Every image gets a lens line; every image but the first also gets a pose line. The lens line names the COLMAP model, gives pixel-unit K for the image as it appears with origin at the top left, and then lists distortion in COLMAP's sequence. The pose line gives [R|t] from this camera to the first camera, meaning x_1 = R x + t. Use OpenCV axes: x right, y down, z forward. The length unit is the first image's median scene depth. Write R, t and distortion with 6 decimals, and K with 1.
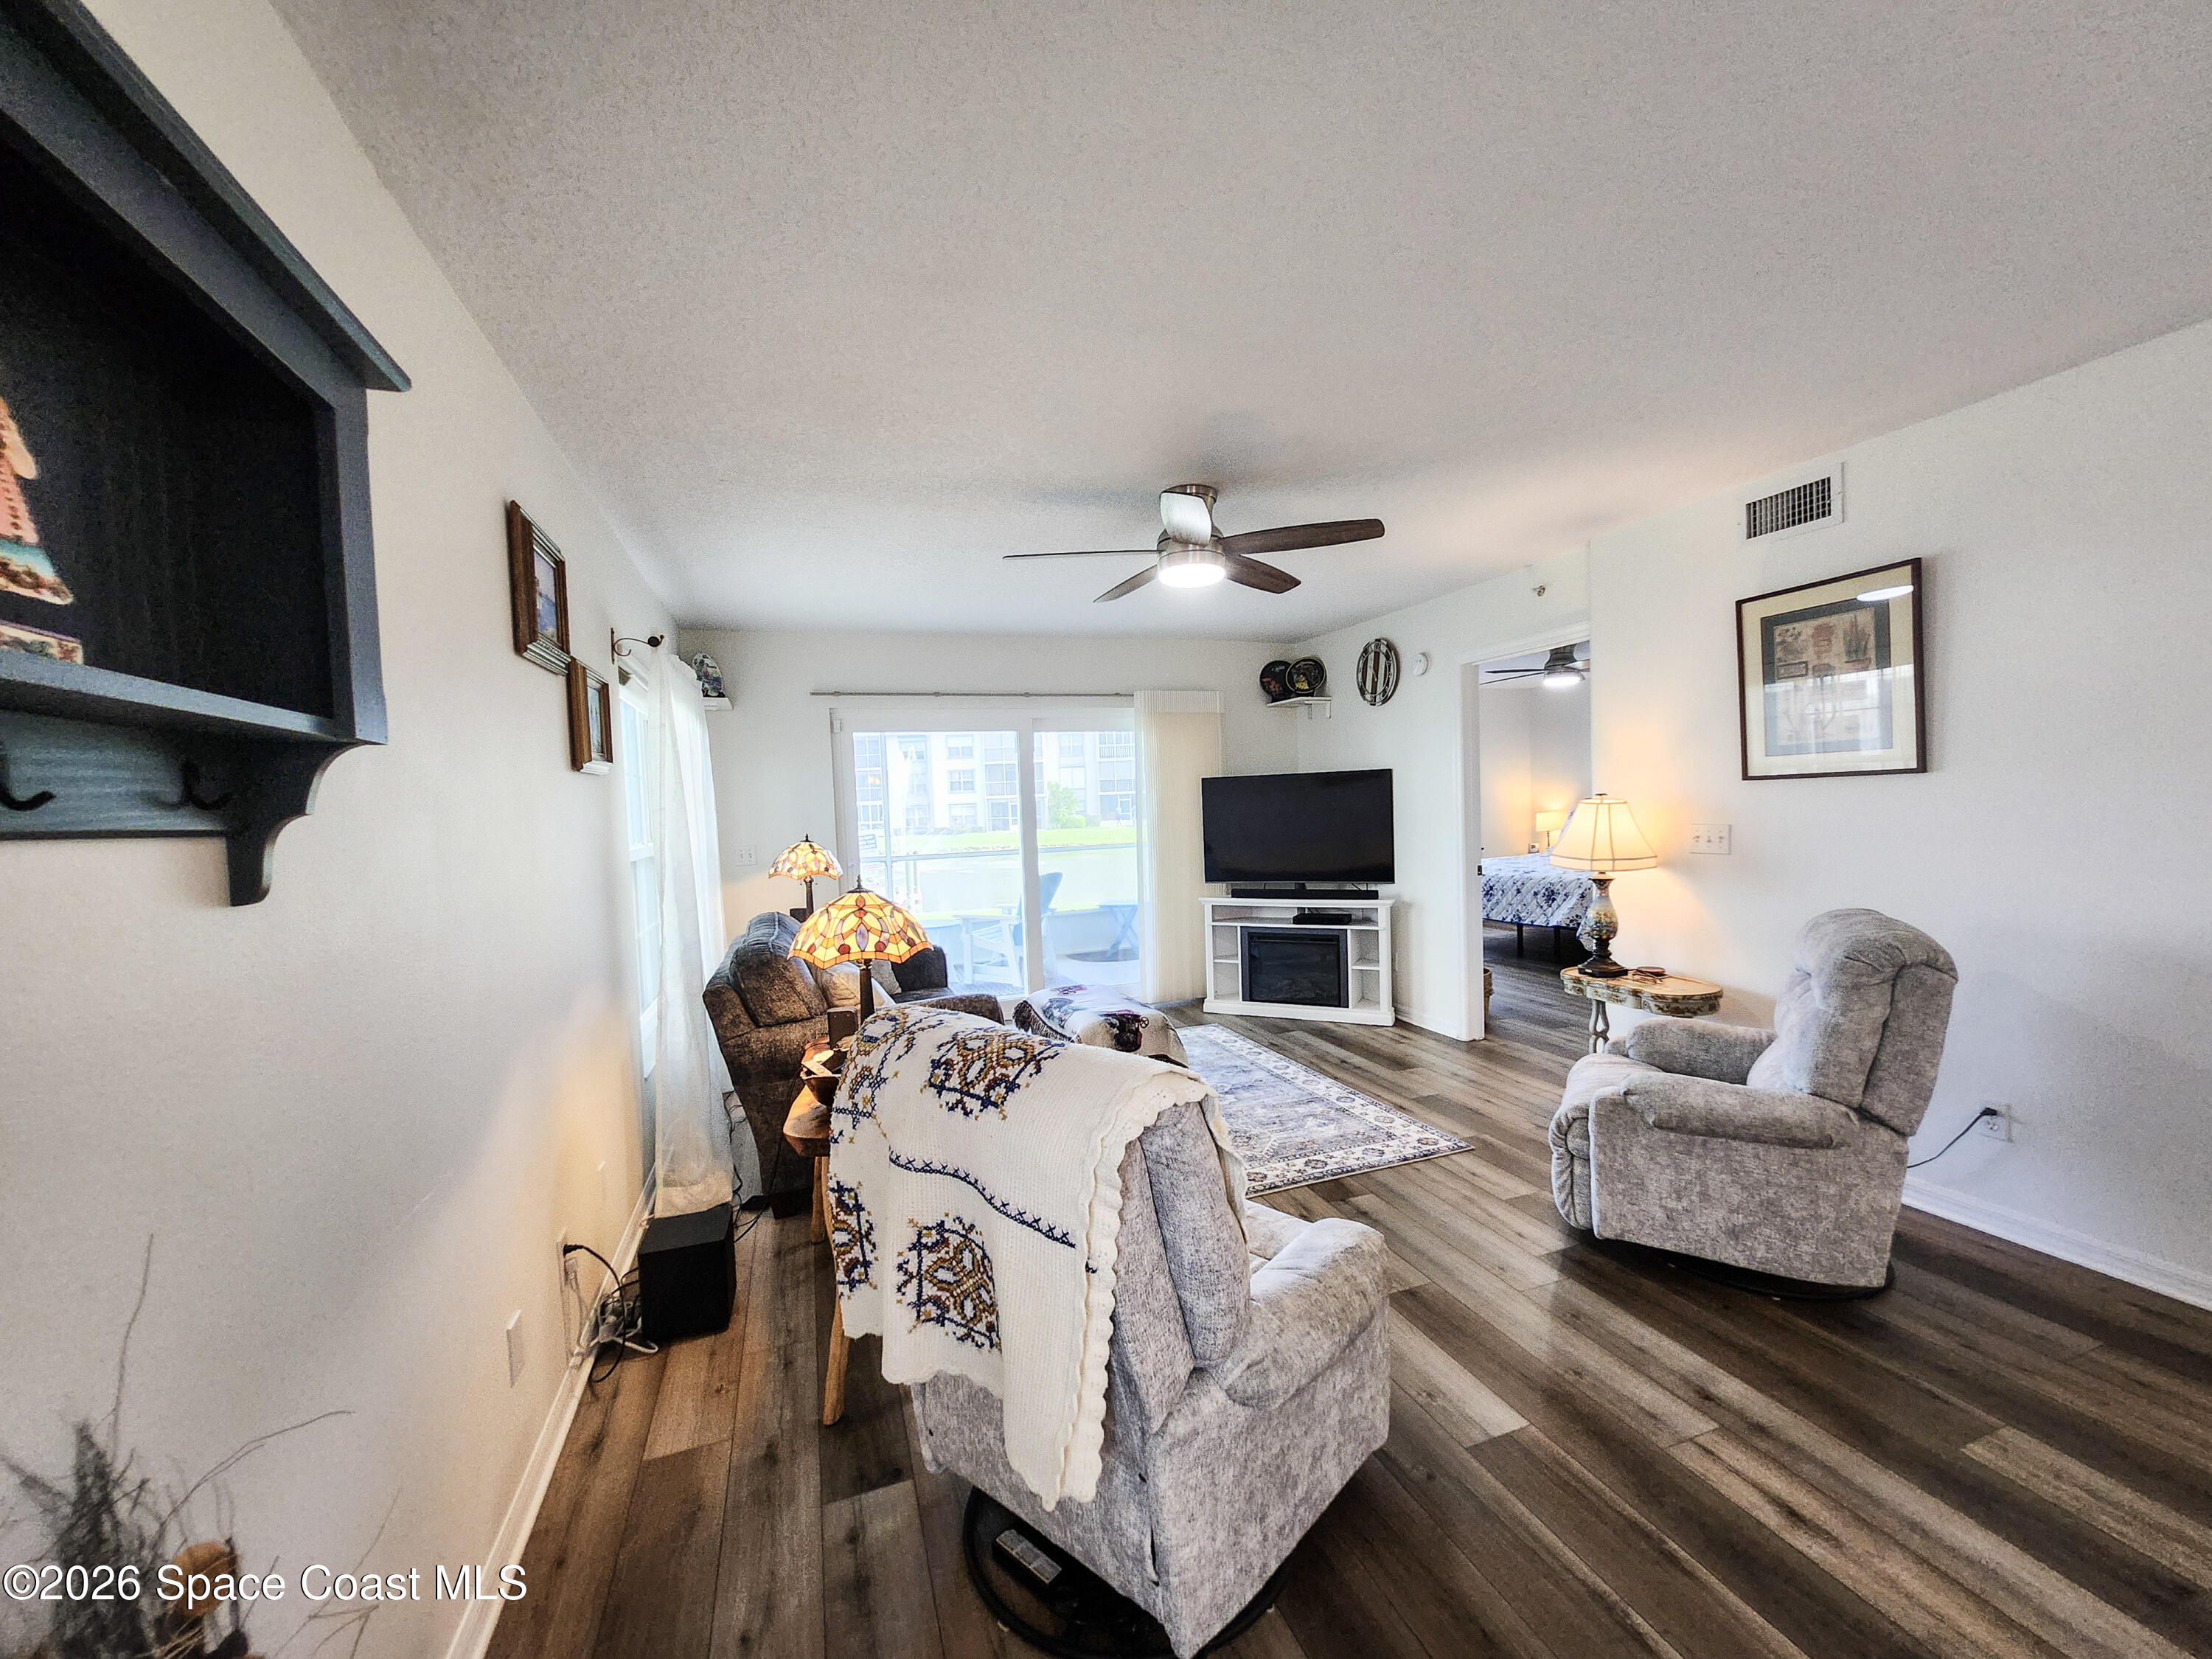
lens RADIAL K [[872.7, 0, 1126.8], [0, 872.7, 839.1], [0, 0, 1]] dist [0.002808, 0.000997]
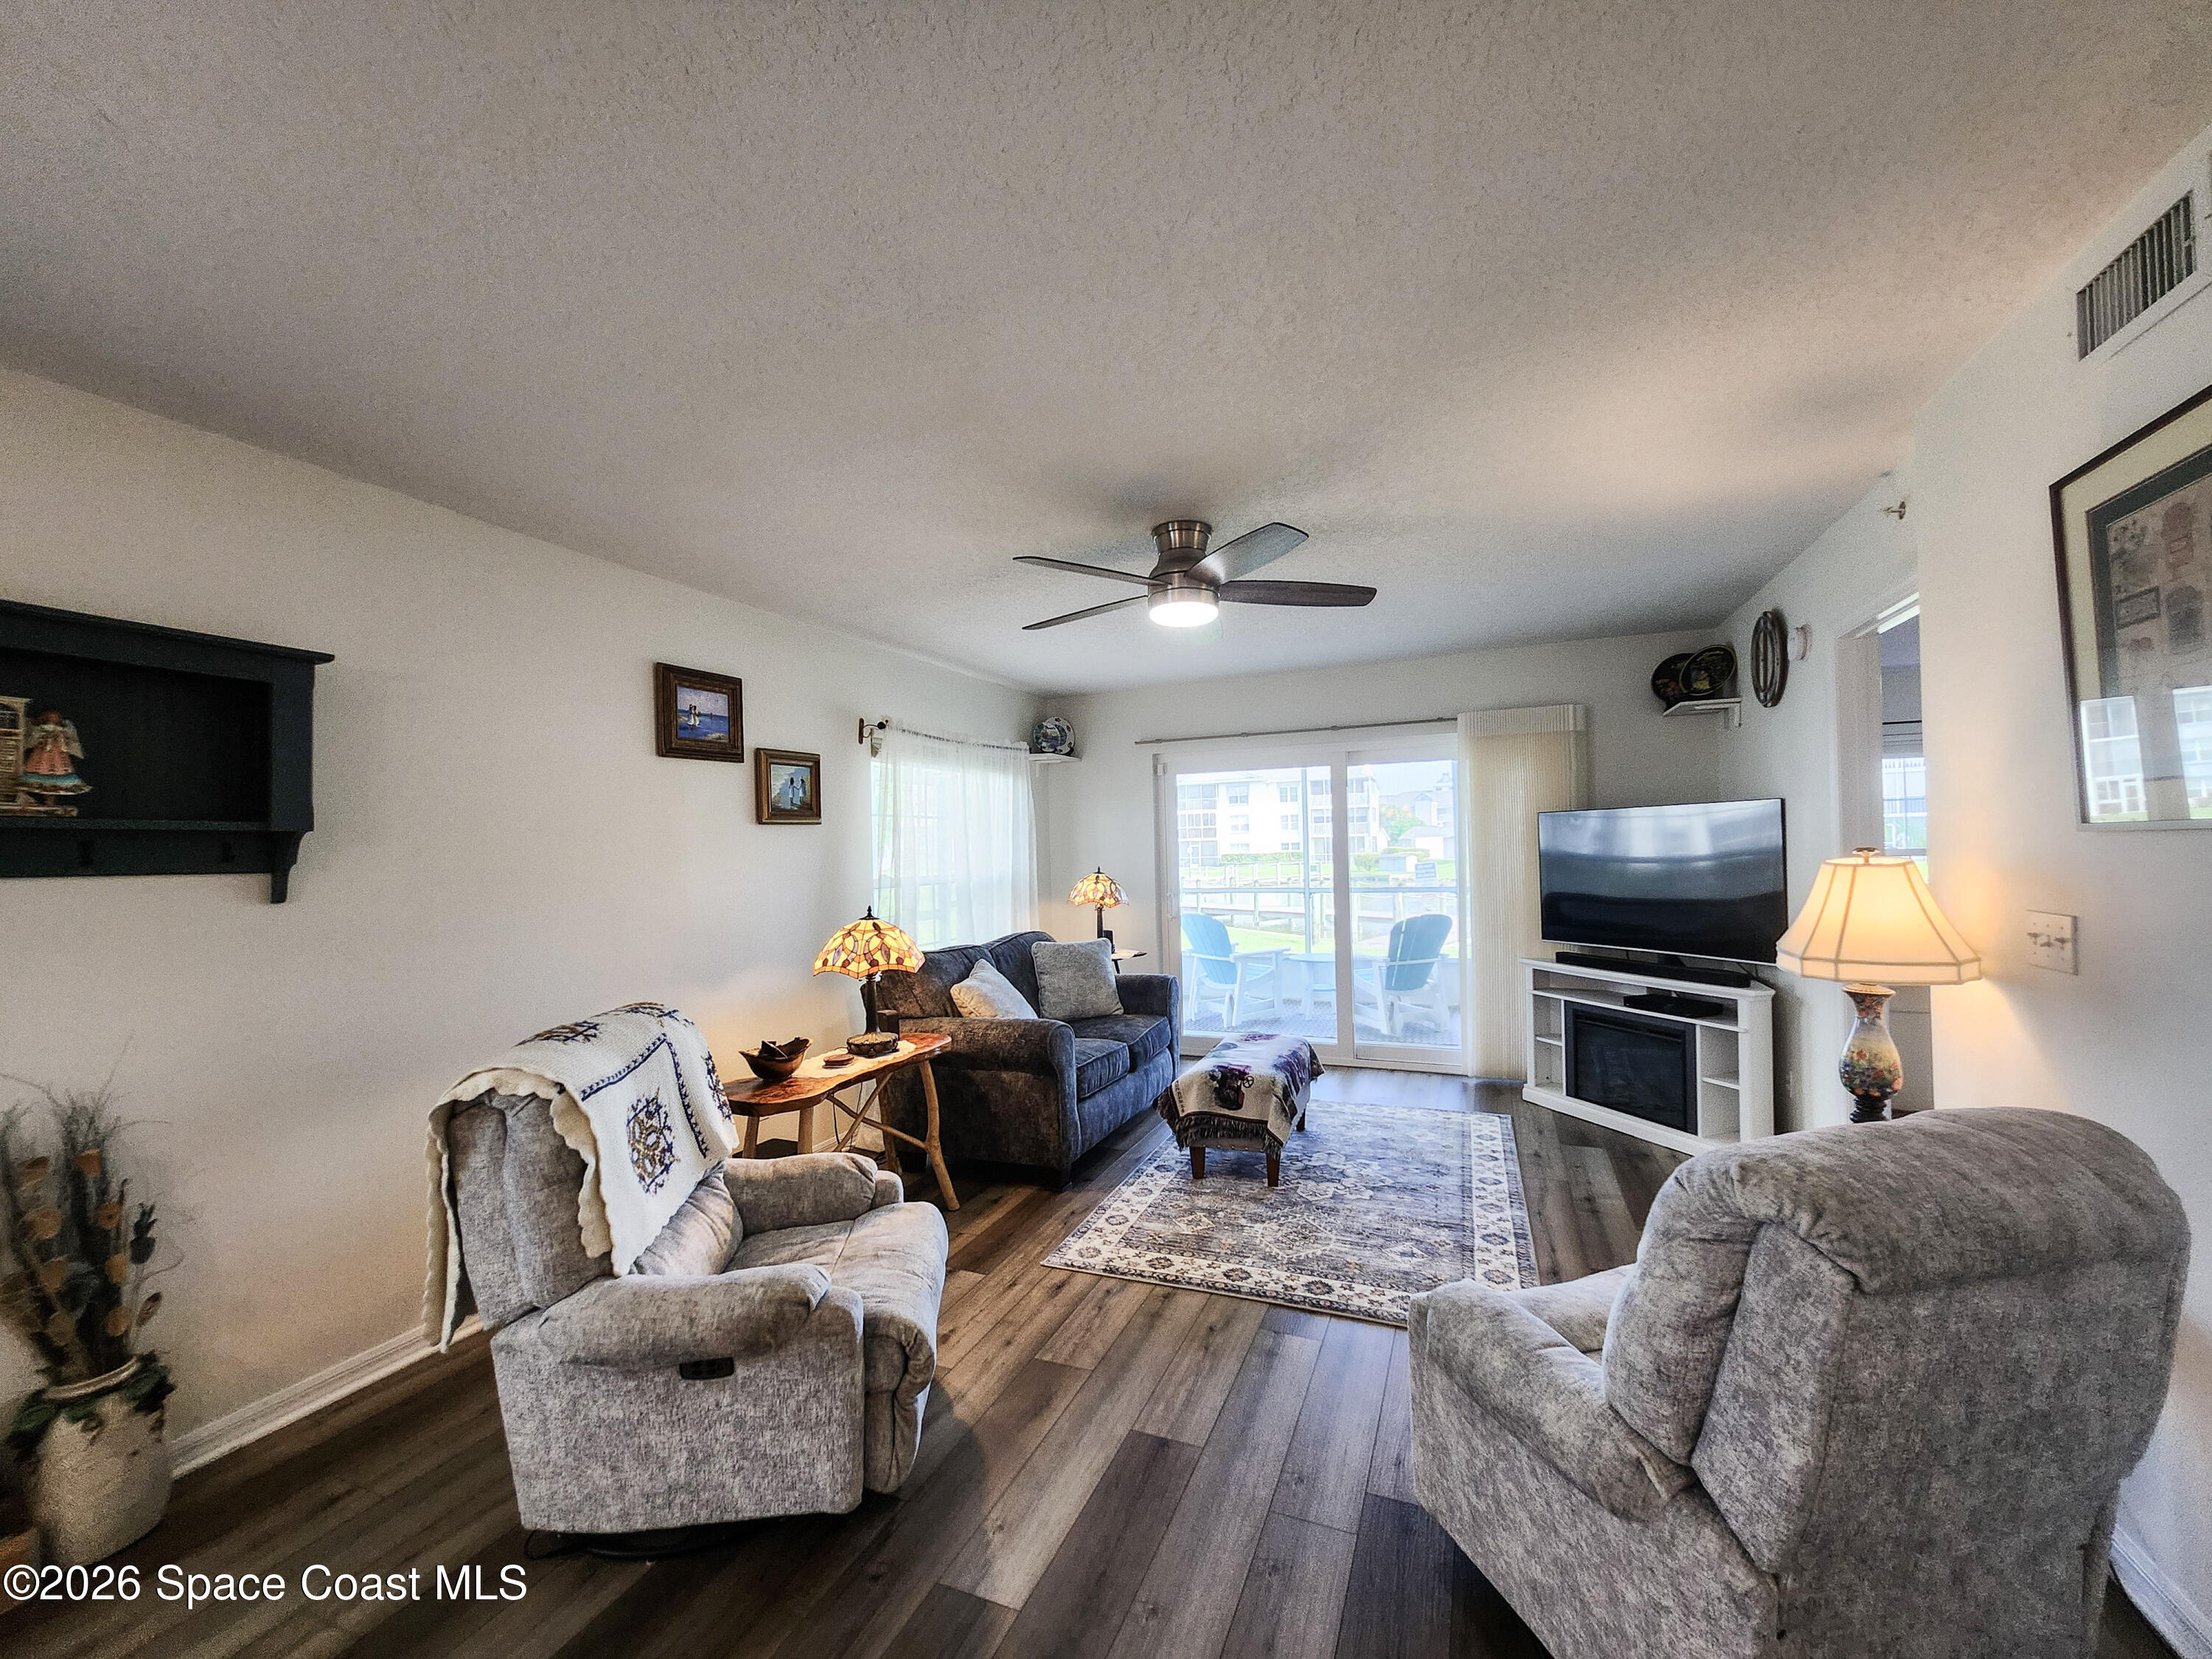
lens RADIAL K [[872.7, 0, 1123.0], [0, 872.7, 836.2], [0, 0, 1]] dist [0.002808, 0.000997]
pose [[0.731493, 0.010848, -0.681762, 0.520432], [-0.031078, 0.999365, -0.017443, -0.030642], [0.681140, 0.033947, 0.731366, 0.201254]]
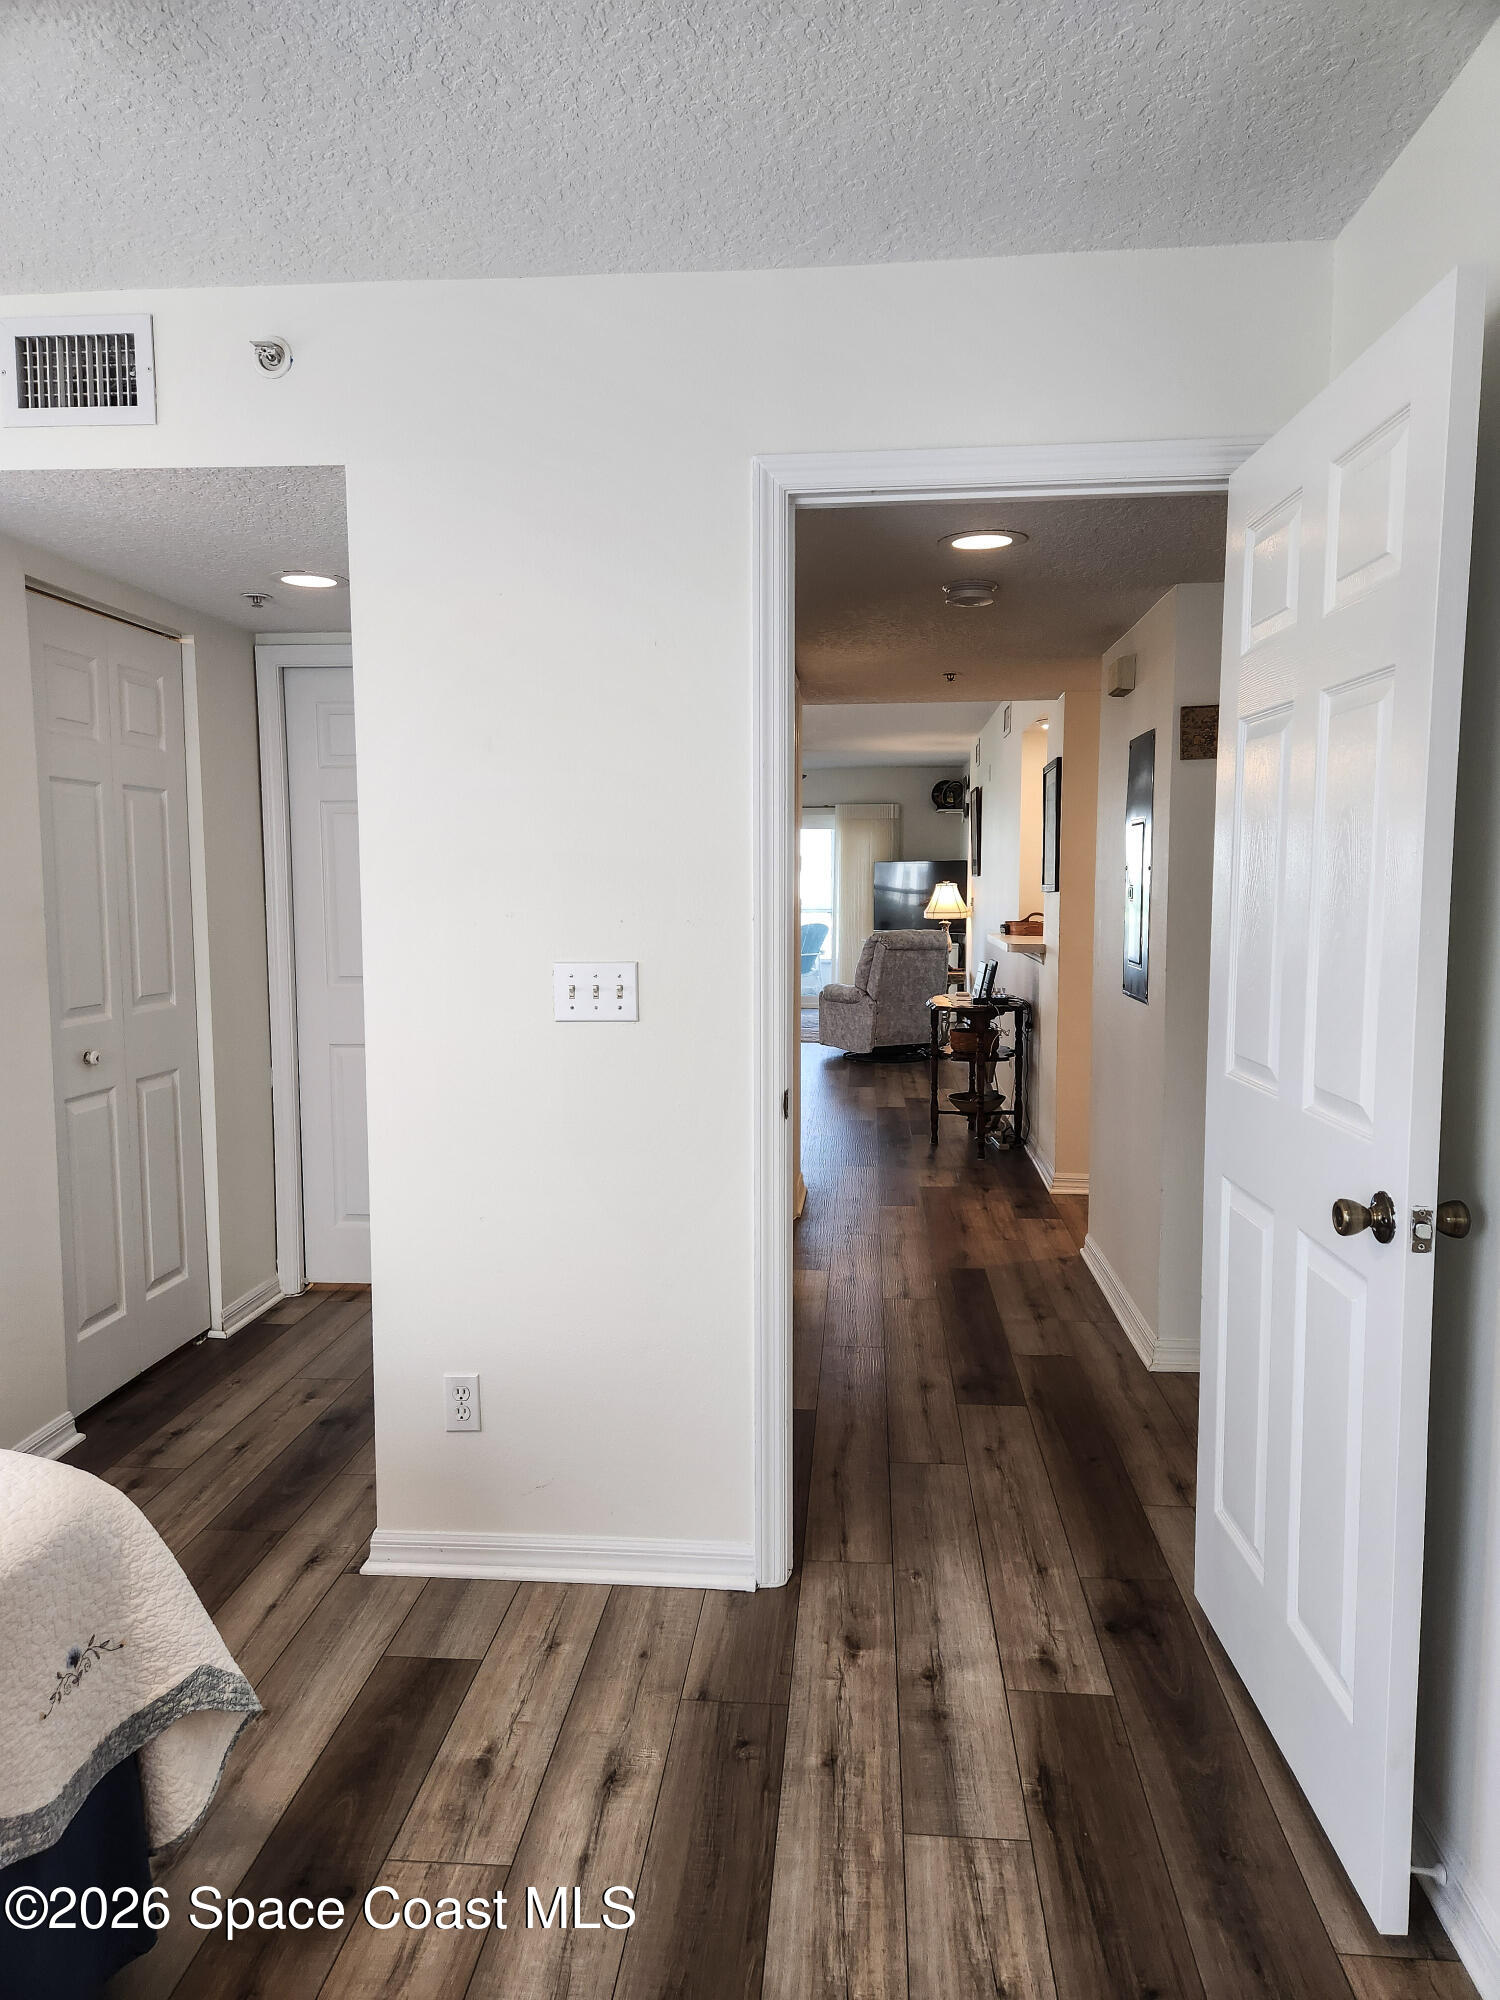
lens RADIAL K [[1359.9, 0, 753.7], [0, 1359.9, 994.1], [0, 0, 1]] dist [0.028505, -0.001991]
pose [[0.903546, 0.082514, -0.420472, 1.341516], [-0.056069, 0.995614, 0.074893, -0.007469], [0.424807, -0.044094, 0.904209, -1.851530]]
